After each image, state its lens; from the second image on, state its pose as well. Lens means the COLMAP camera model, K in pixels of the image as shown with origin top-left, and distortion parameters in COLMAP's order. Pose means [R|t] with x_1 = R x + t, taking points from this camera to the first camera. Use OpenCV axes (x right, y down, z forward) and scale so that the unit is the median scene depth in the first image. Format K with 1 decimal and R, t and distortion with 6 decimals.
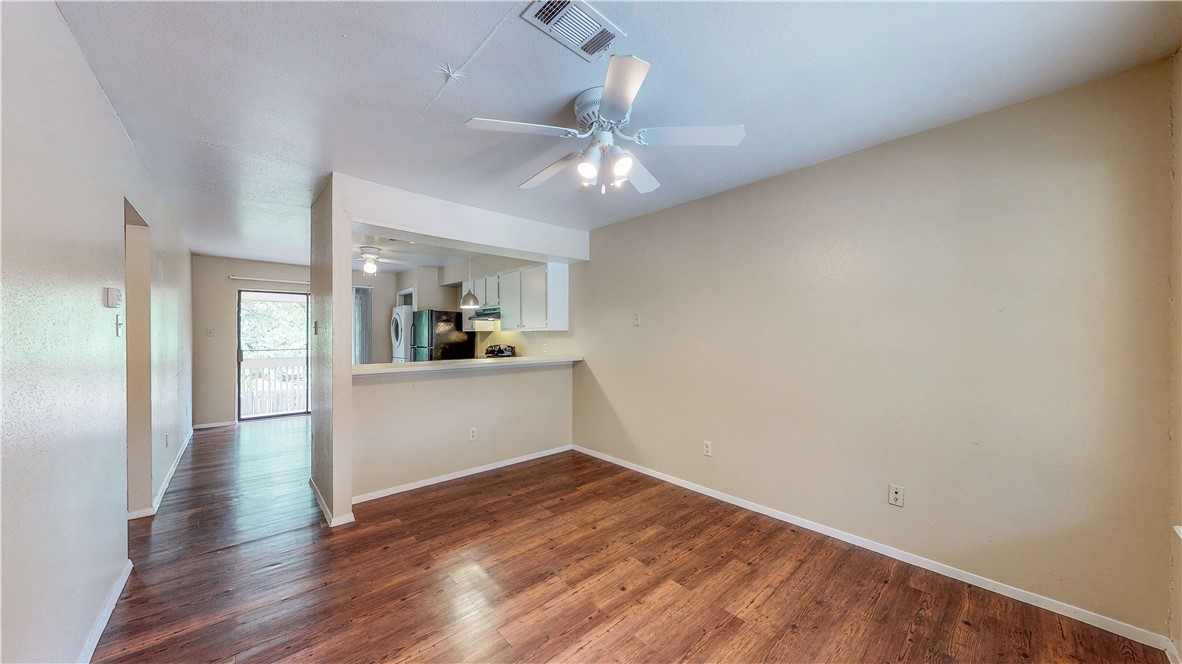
lens RADIAL K [[382.8, 0, 593.7], [0, 382.8, 333.9], [0, 0, 1]] dist [-0.001612, -0.000086]
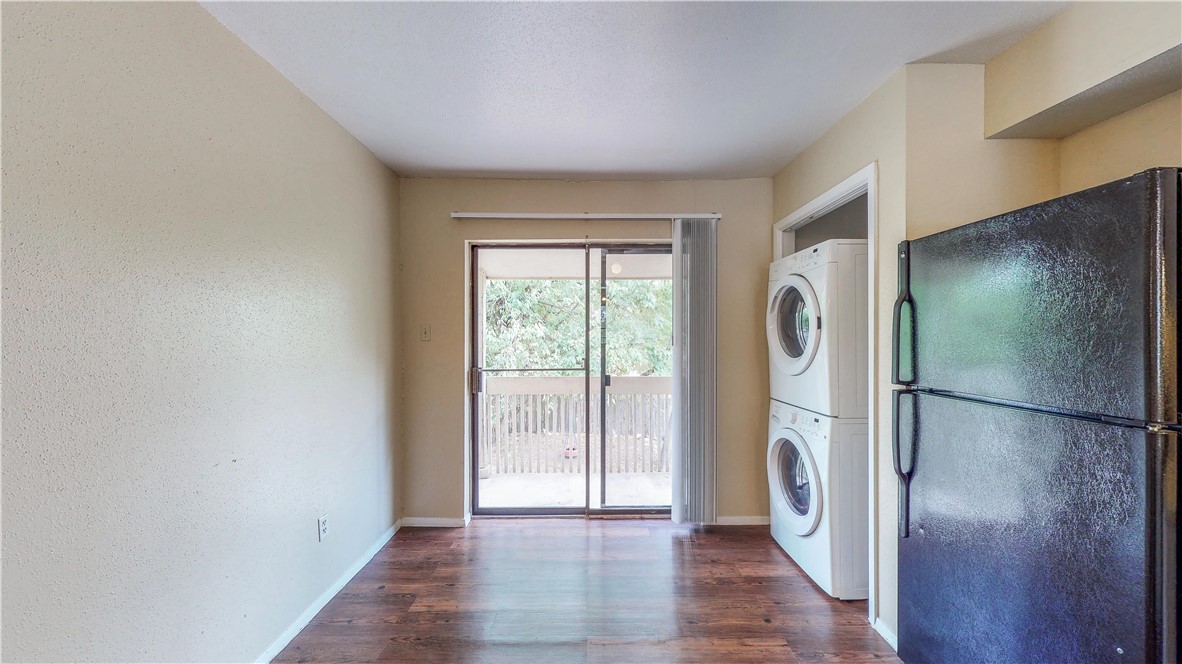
lens RADIAL K [[382.8, 0, 593.7], [0, 382.8, 333.9], [0, 0, 1]] dist [-0.001612, -0.000086]
pose [[0.753014, -0.003500, -0.657995, -0.457320], [0.003893, 0.999992, -0.000863, -0.000575], [0.657993, -0.001912, 0.753022, 0.679409]]
